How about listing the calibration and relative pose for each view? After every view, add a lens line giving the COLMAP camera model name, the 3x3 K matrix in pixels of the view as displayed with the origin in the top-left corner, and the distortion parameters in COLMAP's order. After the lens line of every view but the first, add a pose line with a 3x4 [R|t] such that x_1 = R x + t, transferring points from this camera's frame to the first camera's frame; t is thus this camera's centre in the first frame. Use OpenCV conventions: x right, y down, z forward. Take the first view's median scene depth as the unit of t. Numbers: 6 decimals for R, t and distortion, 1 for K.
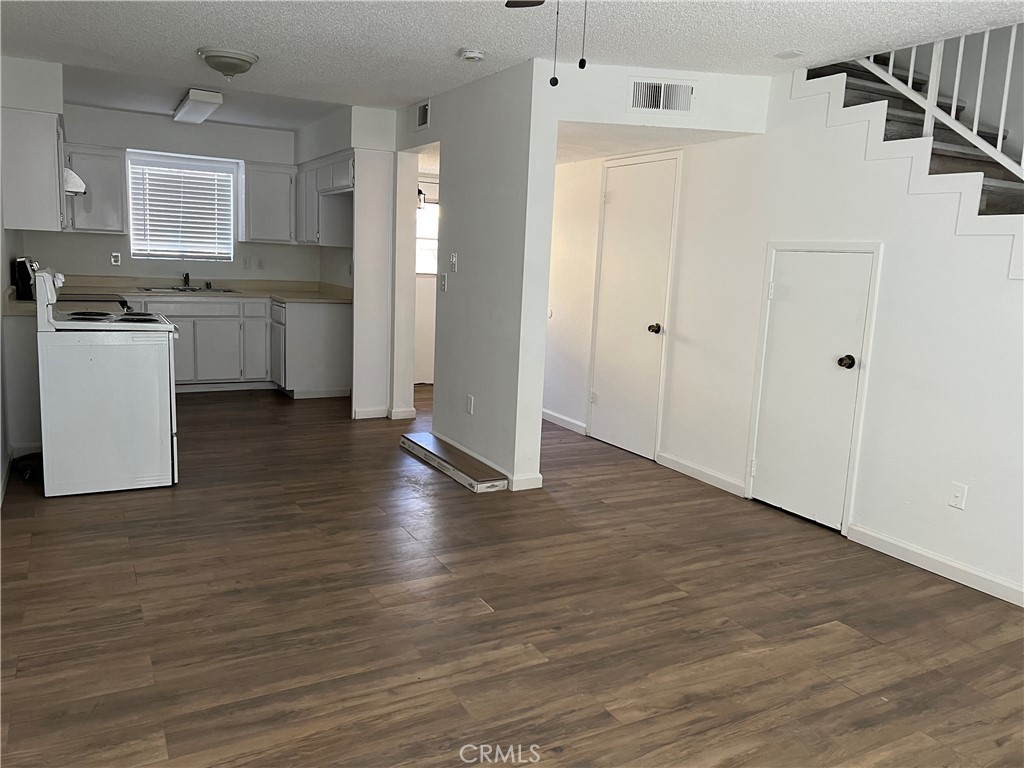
lens RADIAL K [[774.5, 0, 512.0], [0, 774.5, 379.0], [0, 0, 1]] dist [0.053279, -0.056271]
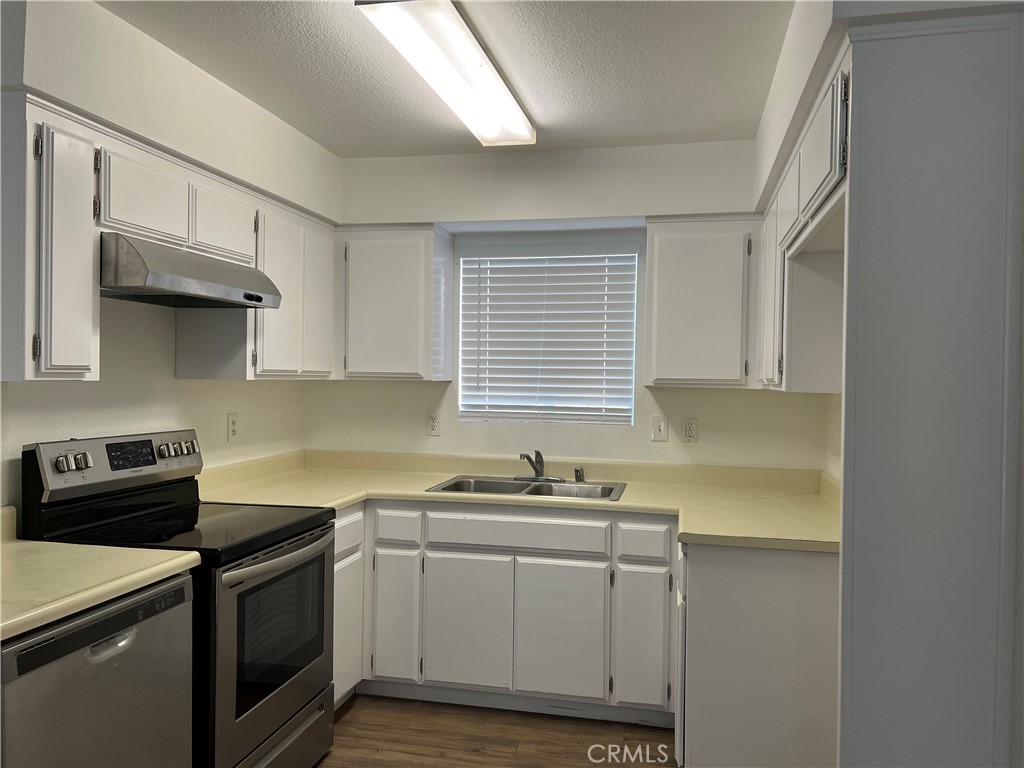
lens RADIAL K [[774.5, 0, 509.0], [0, 774.5, 378.4], [0, 0, 1]] dist [0.053279, -0.056271]
pose [[0.749845, -0.028792, -0.660987, -0.167902], [-0.086323, 0.986255, -0.140888, -0.190630], [0.655958, 0.162703, 0.737053, 1.060566]]
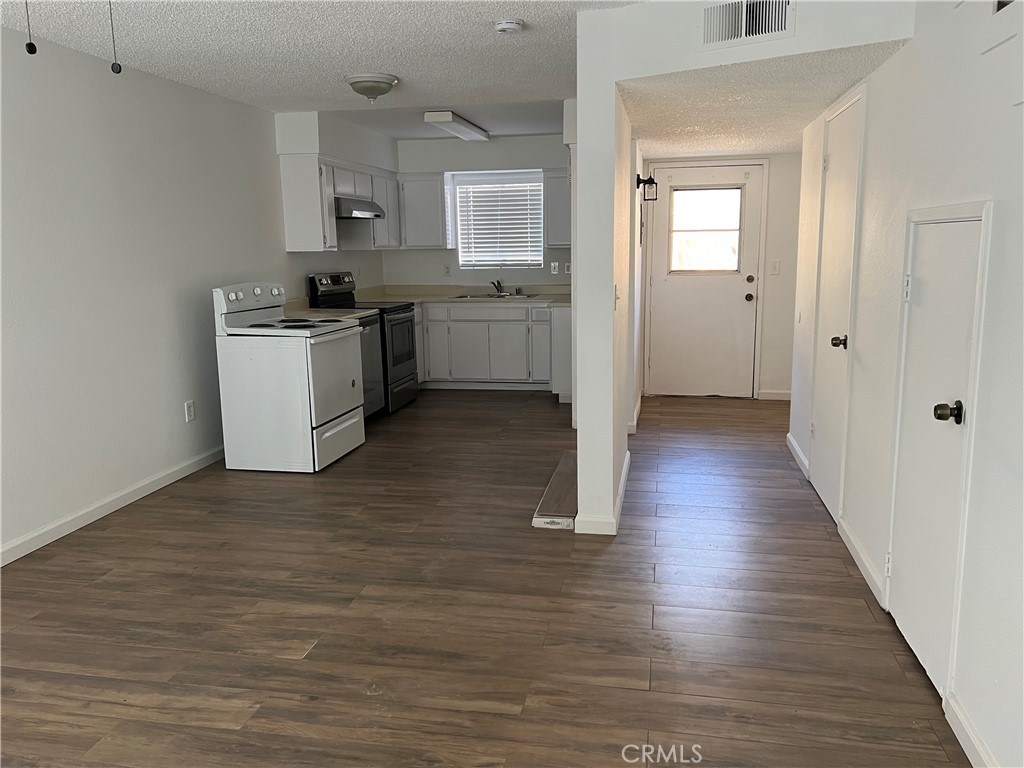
lens RADIAL K [[774.5, 0, 514.4], [0, 774.5, 382.5], [0, 0, 1]] dist [0.053279, -0.056271]
pose [[0.766081, 0.056036, -0.640296, 0.519400], [-0.051402, 0.998343, 0.025871, -0.040076], [0.640685, 0.013093, 0.767692, 0.330275]]
